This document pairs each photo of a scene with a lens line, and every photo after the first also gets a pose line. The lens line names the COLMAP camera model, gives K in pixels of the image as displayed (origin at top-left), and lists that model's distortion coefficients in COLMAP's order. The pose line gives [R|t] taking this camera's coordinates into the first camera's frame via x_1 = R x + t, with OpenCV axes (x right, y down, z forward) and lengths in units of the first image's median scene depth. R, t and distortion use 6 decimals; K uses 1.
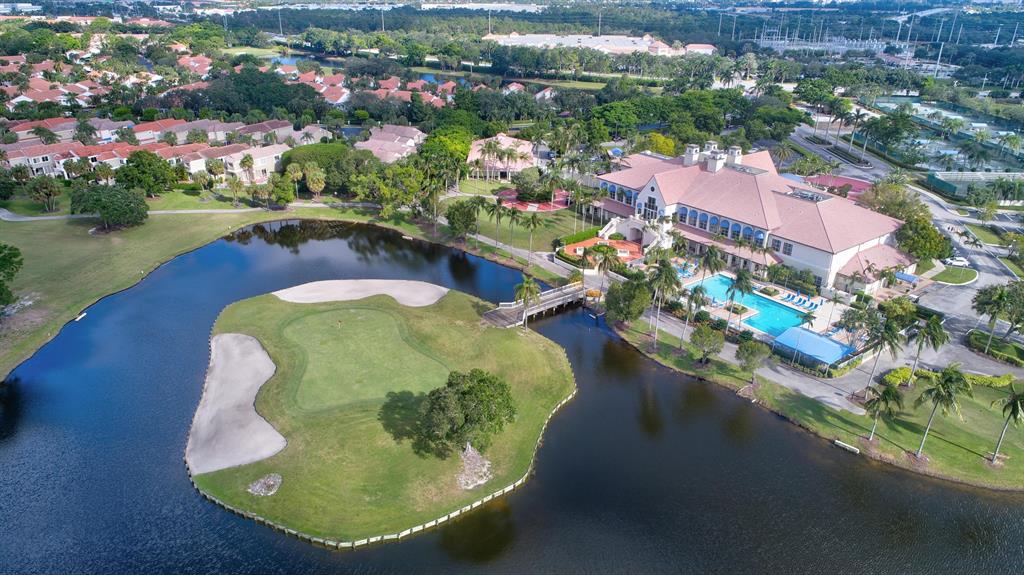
lens RADIAL K [[706.1, 0, 511.9], [0, 706.1, 287.4], [0, 0, 1]] dist [0.000350, -0.004466]
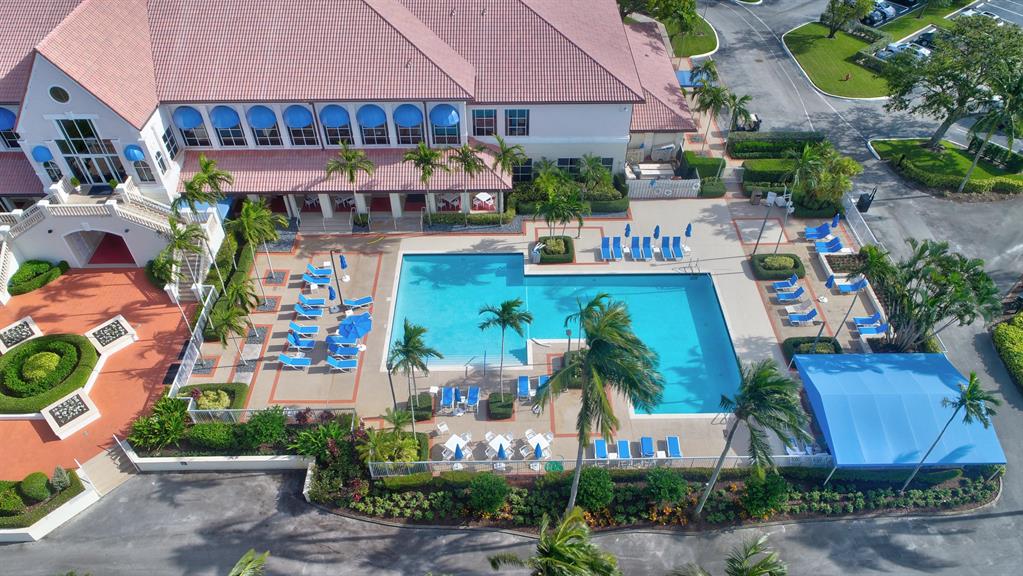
lens RADIAL K [[705.4, 0, 511.7], [0, 705.4, 287.7], [0, 0, 1]] dist [0.000350, -0.004466]
pose [[0.591563, -0.573463, 0.566739, 0.102471], [0.327865, 0.813282, 0.480706, -0.166011], [-0.736585, -0.098554, 0.669126, 0.697741]]
